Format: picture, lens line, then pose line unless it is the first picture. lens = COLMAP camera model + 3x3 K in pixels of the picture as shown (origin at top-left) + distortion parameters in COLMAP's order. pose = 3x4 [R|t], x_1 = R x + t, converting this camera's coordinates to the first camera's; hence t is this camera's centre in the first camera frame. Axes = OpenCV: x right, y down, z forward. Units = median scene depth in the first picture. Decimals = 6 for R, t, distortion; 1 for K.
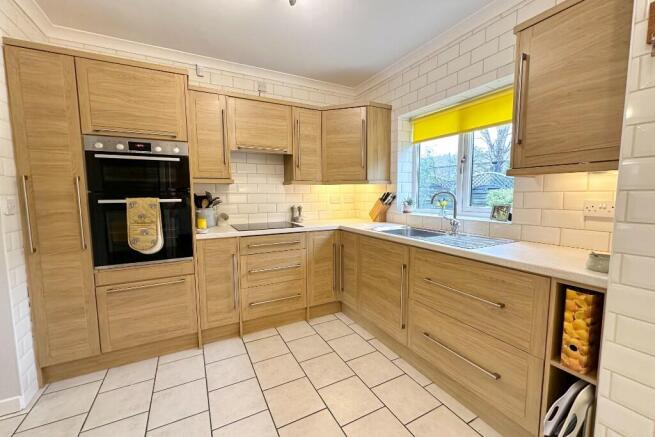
lens RADIAL K [[259.4, 0, 324.6], [0, 259.4, 218.5], [0, 0, 1]] dist [0.002963, -0.000080]
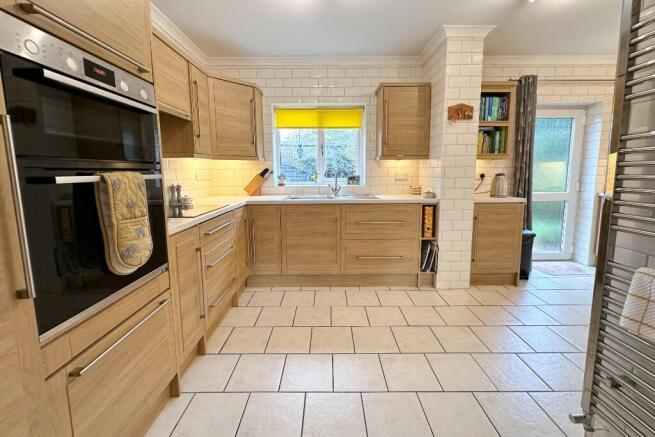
lens RADIAL K [[259.4, 0, 322.1], [0, 259.4, 198.9], [0, 0, 1]] dist [0.002963, -0.000080]
pose [[0.479182, -0.092157, 0.872864, -0.779847], [0.087431, 0.994538, 0.057006, -0.014435], [-0.873350, 0.048999, 0.484622, 0.296860]]
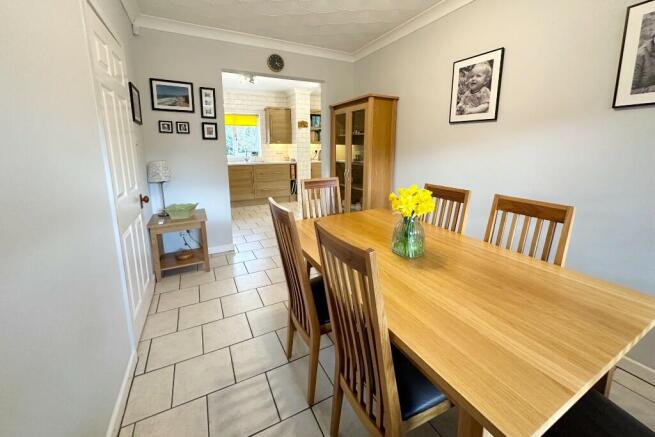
lens RADIAL K [[259.4, 0, 323.8], [0, 259.4, 186.4], [0, 0, 1]] dist [0.002963, -0.000080]
pose [[0.004368, -0.151908, 0.988385, -2.136835], [0.099848, 0.983521, 0.150719, -0.023134], [-0.994993, 0.098030, 0.019464, 0.104961]]
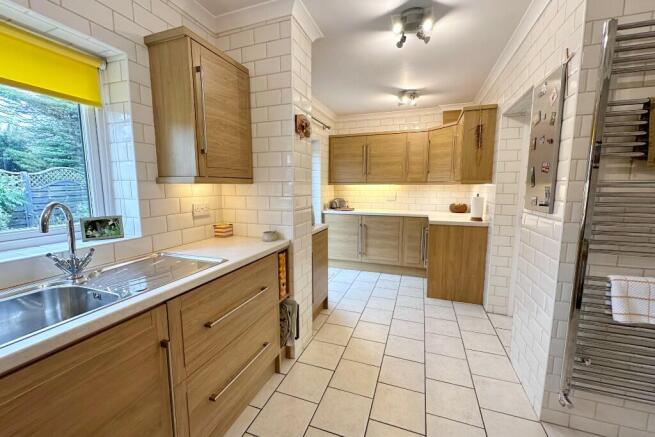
lens RADIAL K [[259.4, 0, 326.5], [0, 259.4, 216.3], [0, 0, 1]] dist [0.002963, -0.000080]
pose [[-0.672423, -0.081680, 0.735647, -0.231256], [0.073744, 0.981554, 0.176389, -0.114682], [-0.736484, 0.172858, -0.653996, 0.837573]]
